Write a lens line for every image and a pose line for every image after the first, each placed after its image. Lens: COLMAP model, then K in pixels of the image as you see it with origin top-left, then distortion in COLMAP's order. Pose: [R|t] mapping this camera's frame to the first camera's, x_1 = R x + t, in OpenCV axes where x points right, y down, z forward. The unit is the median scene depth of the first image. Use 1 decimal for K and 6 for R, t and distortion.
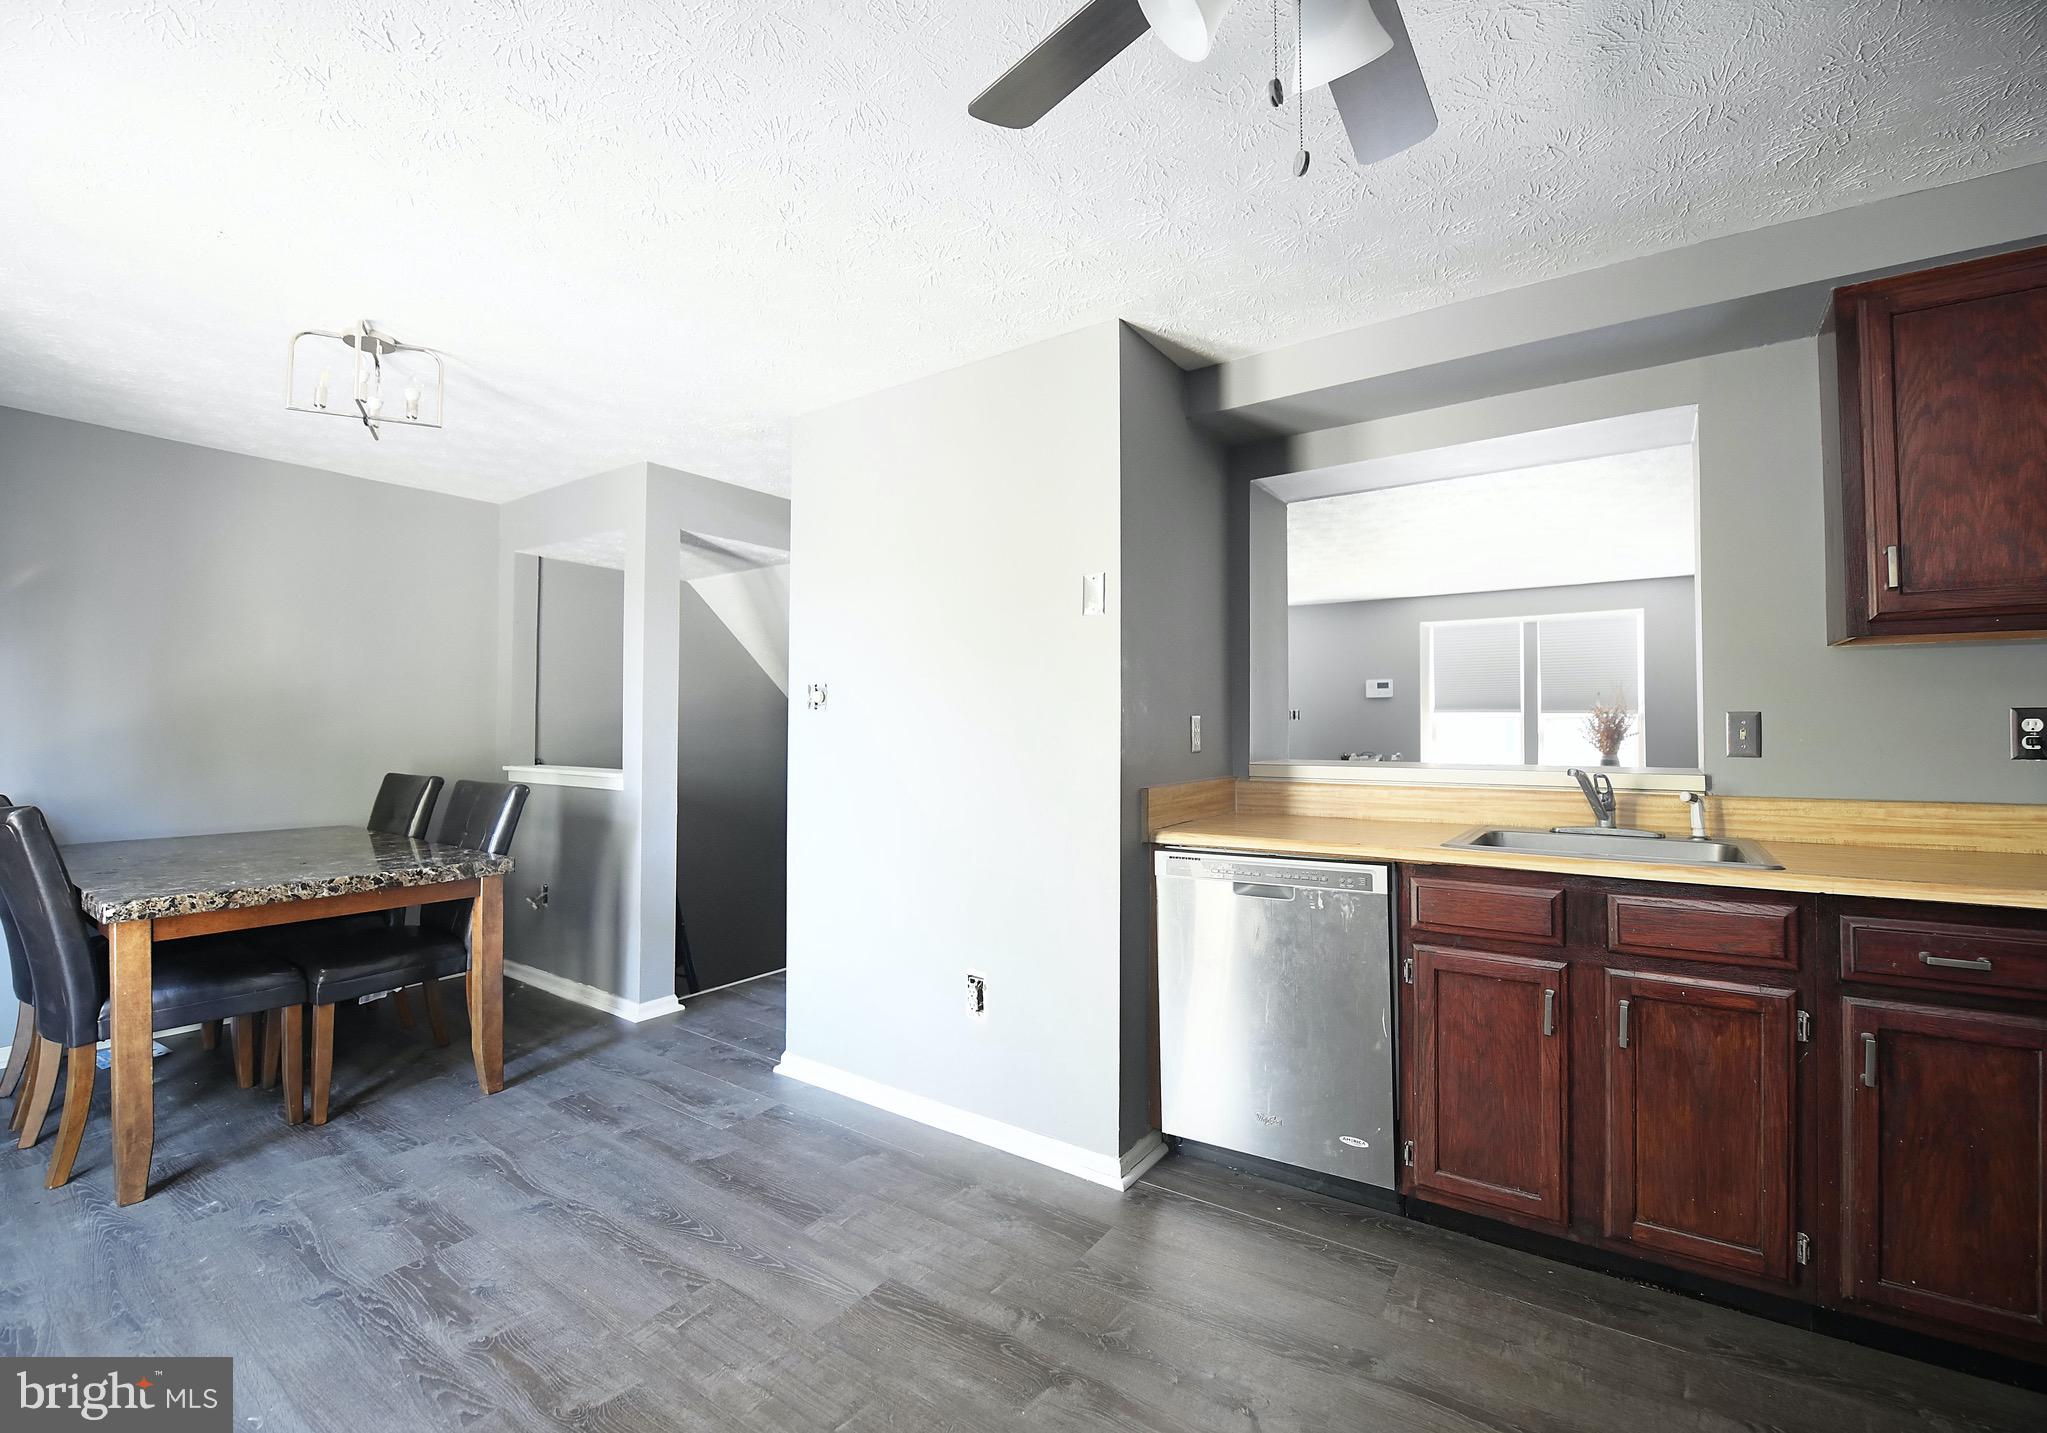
lens RADIAL K [[870.8, 0, 1033.1], [0, 870.8, 709.7], [0, 0, 1]] dist [-0.019416, 0.000060]
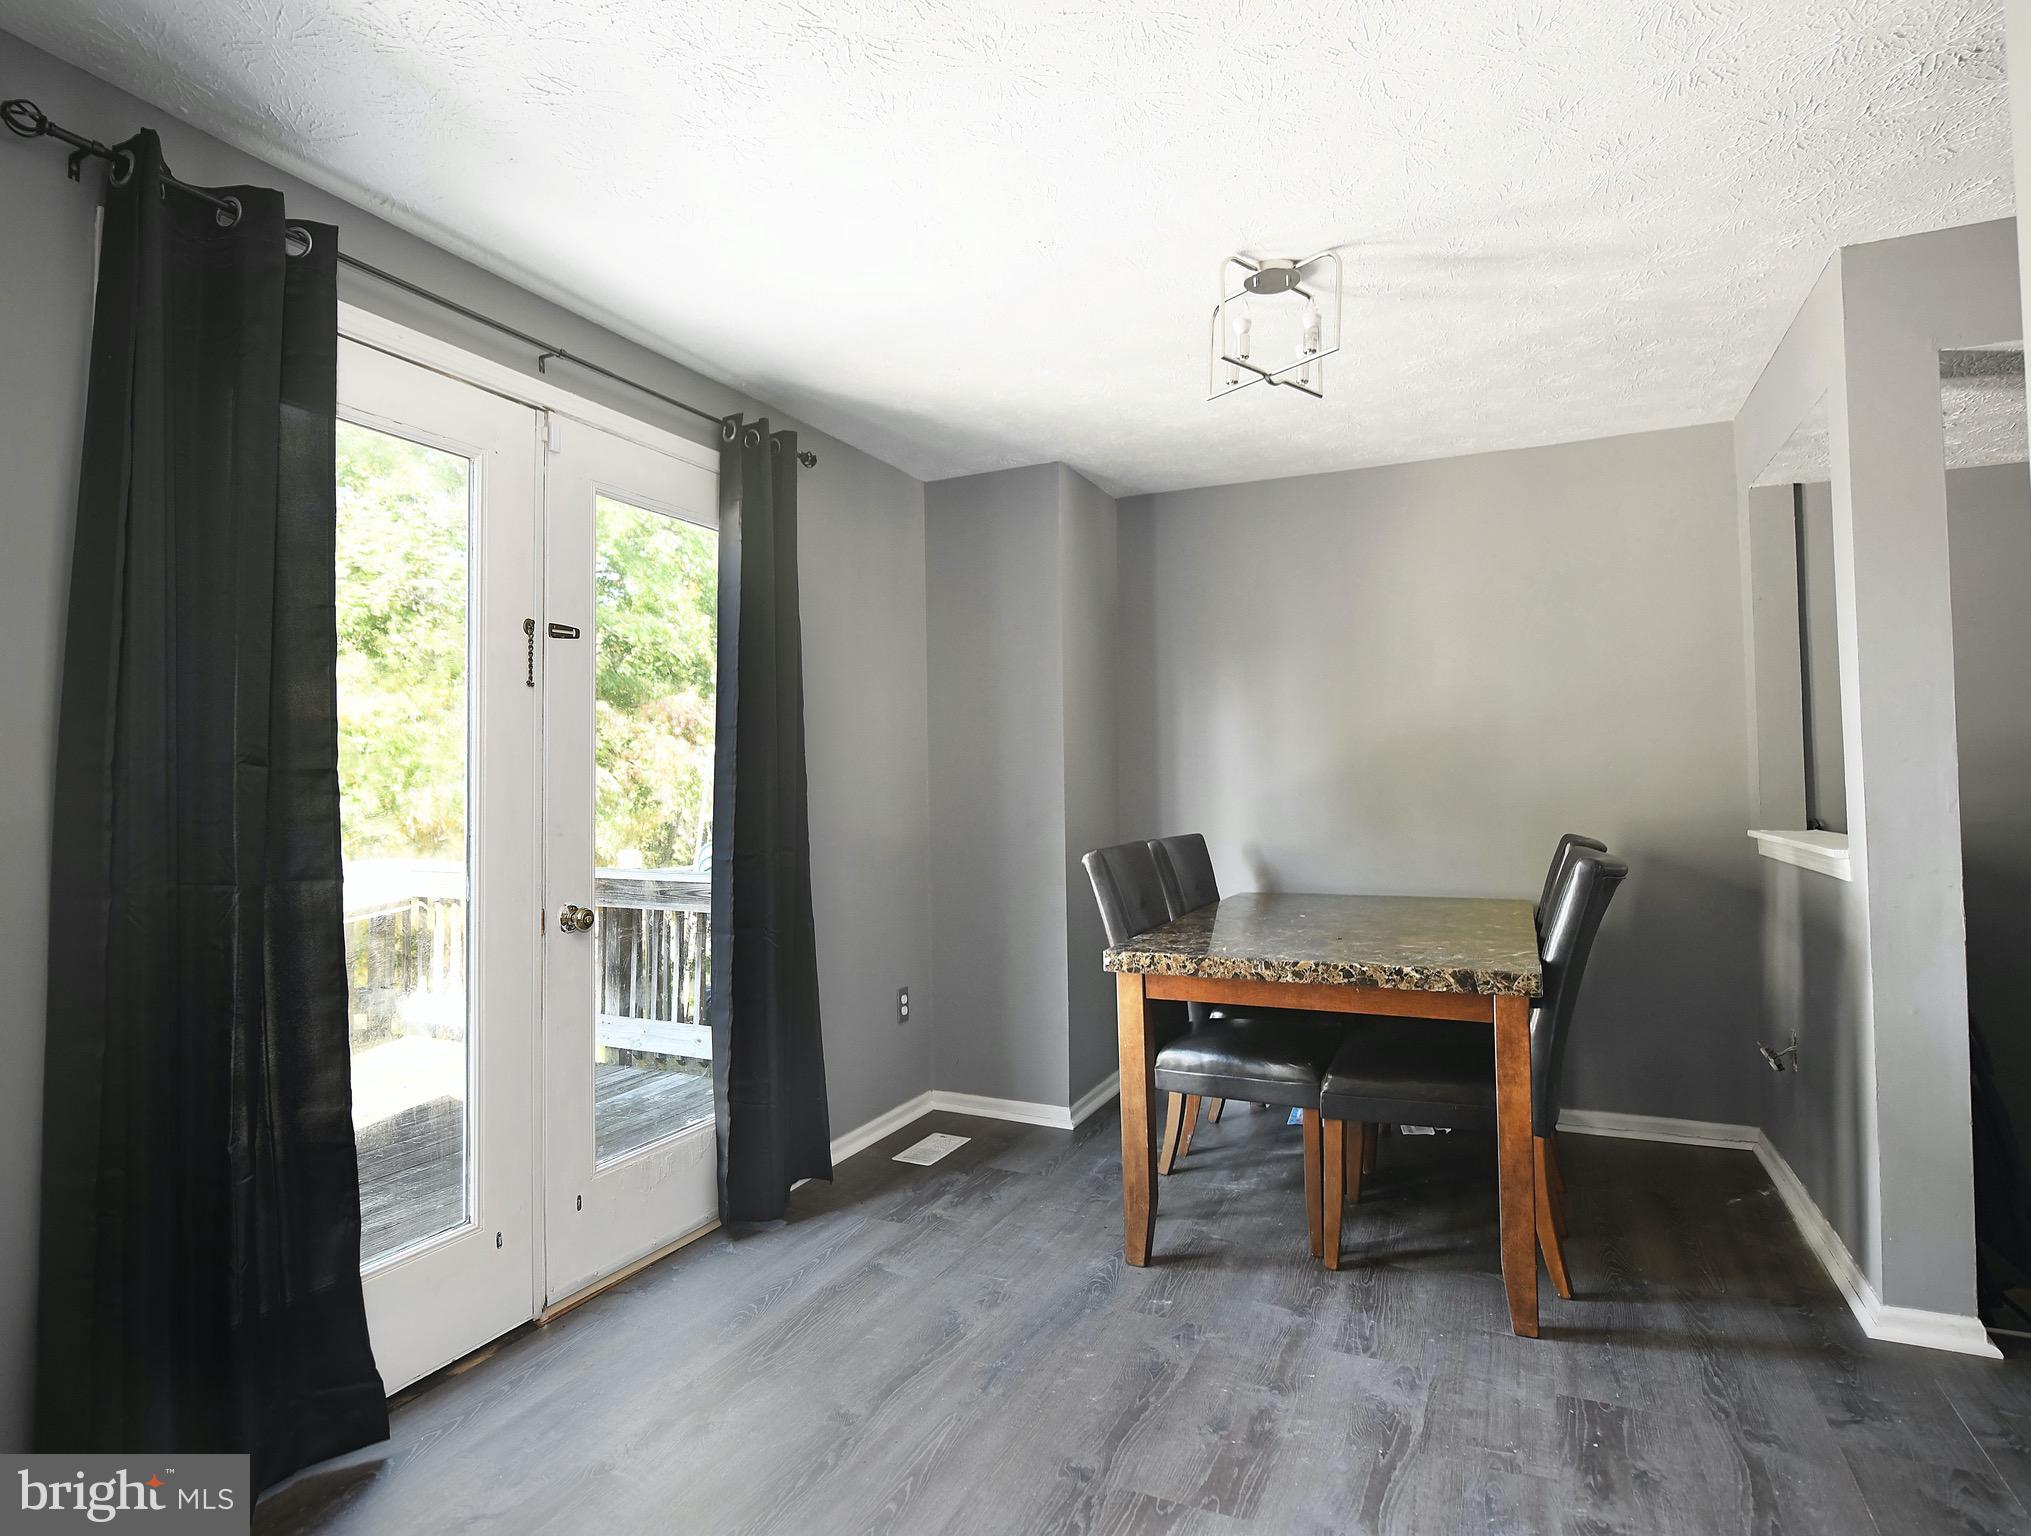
lens RADIAL K [[1107.2, 0, 1005.3], [0, 1107.2, 749.9], [0, 0, 1]] dist [-0.008089, -0.003617]
pose [[0.156760, -0.040755, -0.986795, 0.166458], [0.036329, 0.998710, -0.035476, 0.028281], [0.986968, -0.030288, 0.158038, 0.590465]]
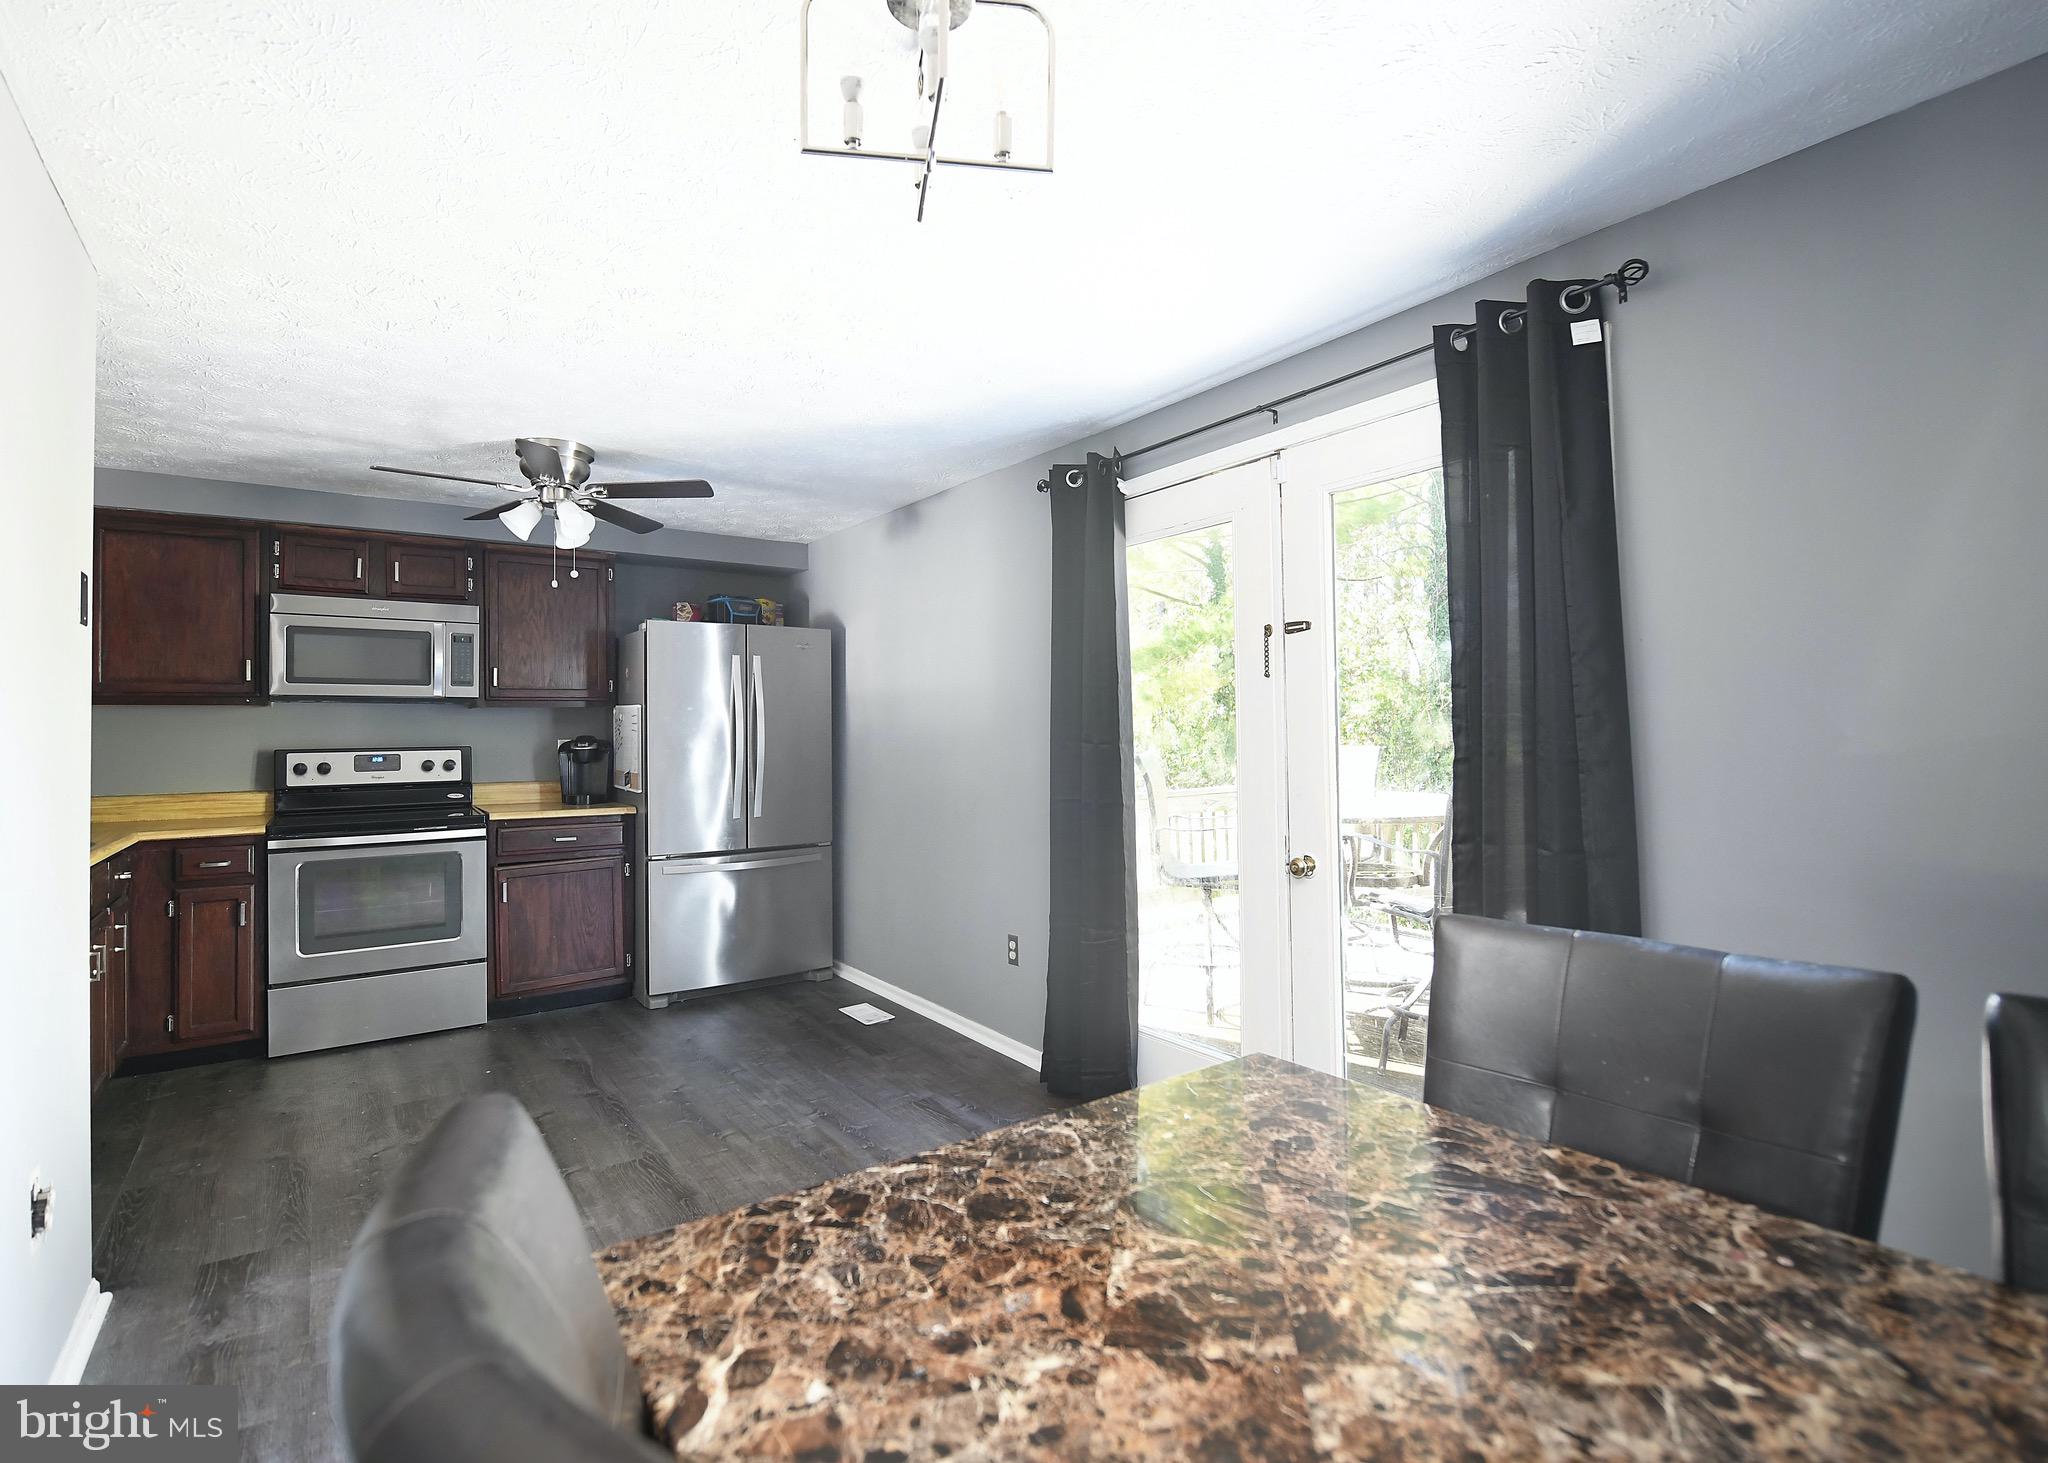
lens RADIAL K [[987.3, 0, 1028.3], [0, 987.3, 715.7], [0, 0, 1]] dist [-0.014651, -0.001645]
pose [[-0.940981, 0.013864, 0.338175, -1.036092], [0.000508, 0.999217, -0.039551, 0.009565], [-0.338459, -0.037045, -0.940252, 1.518681]]
